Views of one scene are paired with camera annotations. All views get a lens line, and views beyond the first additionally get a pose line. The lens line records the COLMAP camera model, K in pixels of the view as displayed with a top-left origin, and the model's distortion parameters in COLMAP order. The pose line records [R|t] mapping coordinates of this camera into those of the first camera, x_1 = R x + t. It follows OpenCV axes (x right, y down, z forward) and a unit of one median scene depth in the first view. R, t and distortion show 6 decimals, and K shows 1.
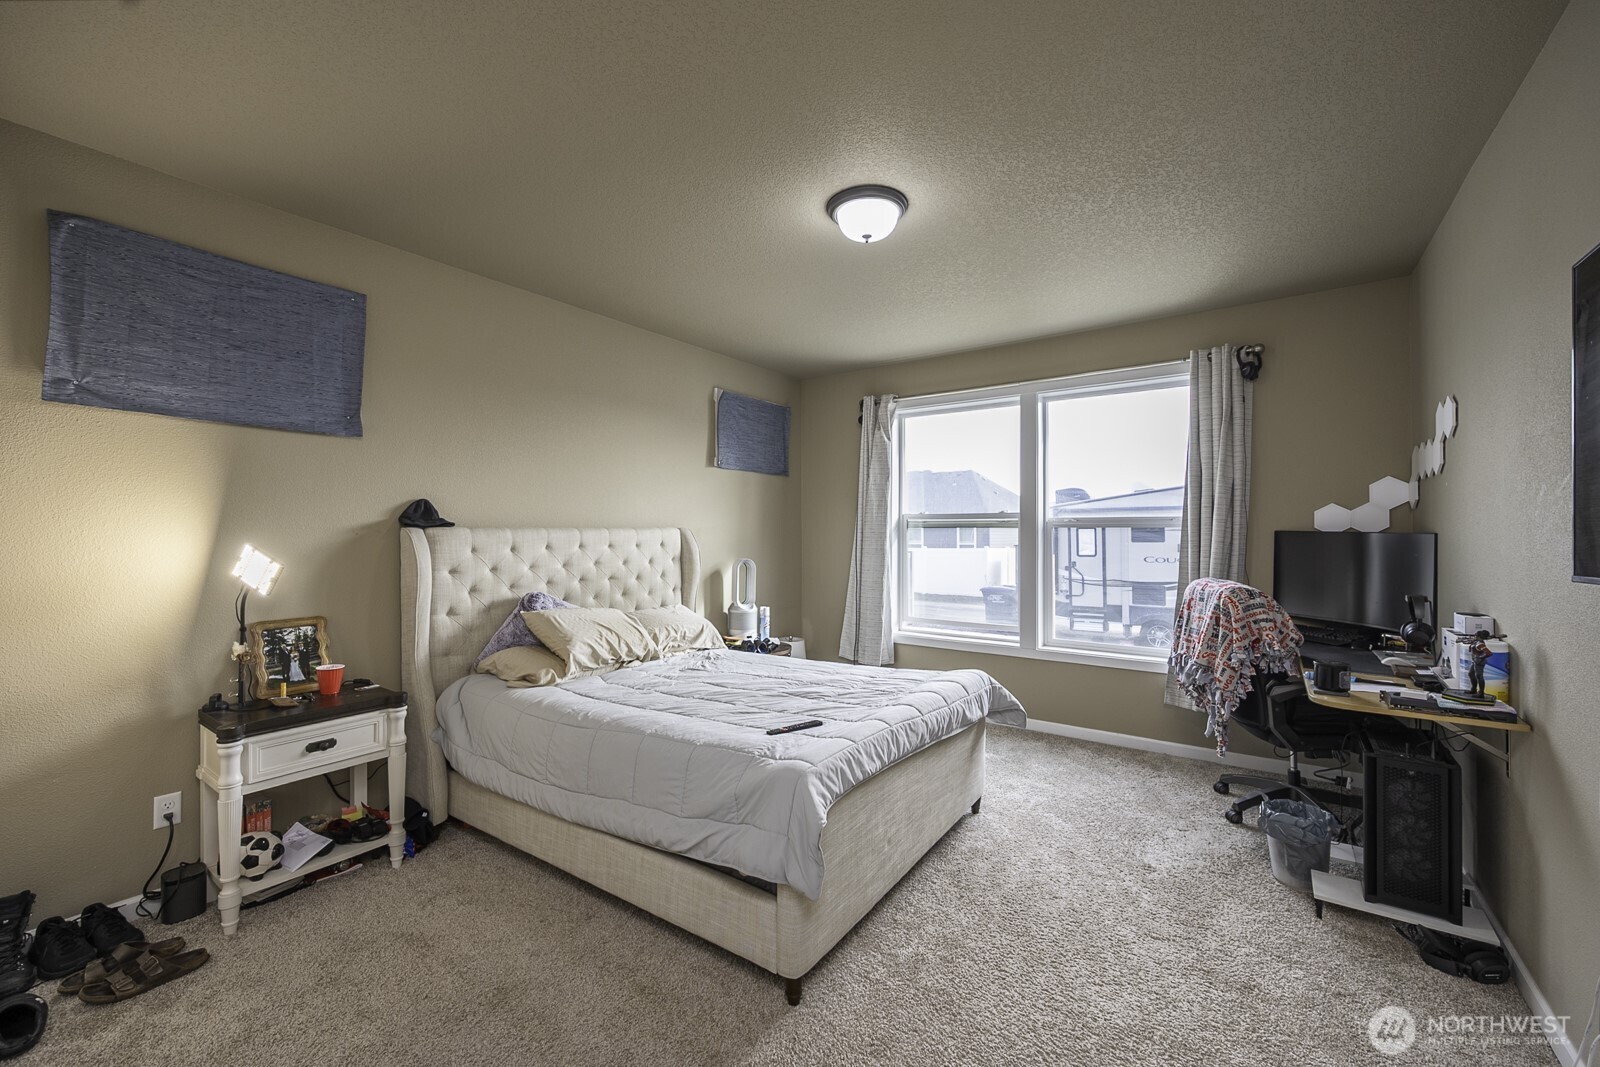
lens RADIAL K [[637.7, 0, 800.0], [0, 637.7, 533.5], [0, 0, 1]] dist [-0.000291, -0.000302]
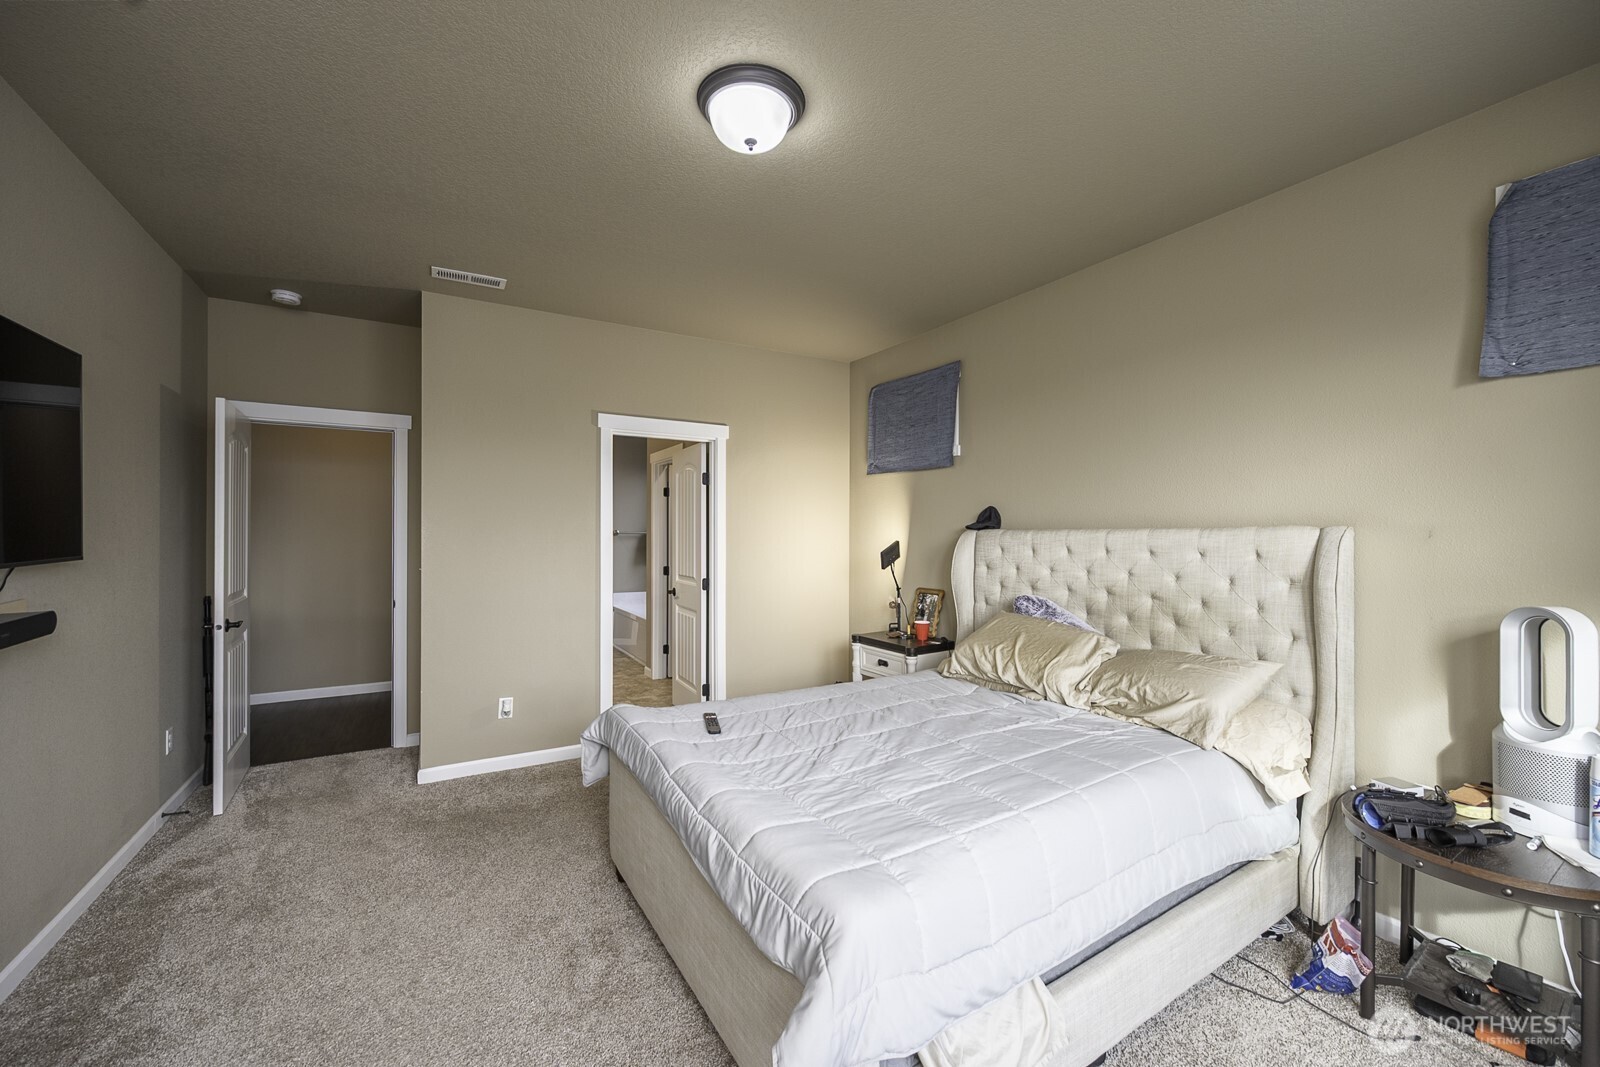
lens RADIAL K [[637.7, 0, 800.0], [0, 637.7, 533.5], [0, 0, 1]] dist [-0.000291, -0.000302]
pose [[-0.396279, 0.005889, -0.918111, 0.604377], [0.003028, 0.999982, 0.005107, -0.008748], [0.918125, -0.000756, -0.396290, 1.038164]]
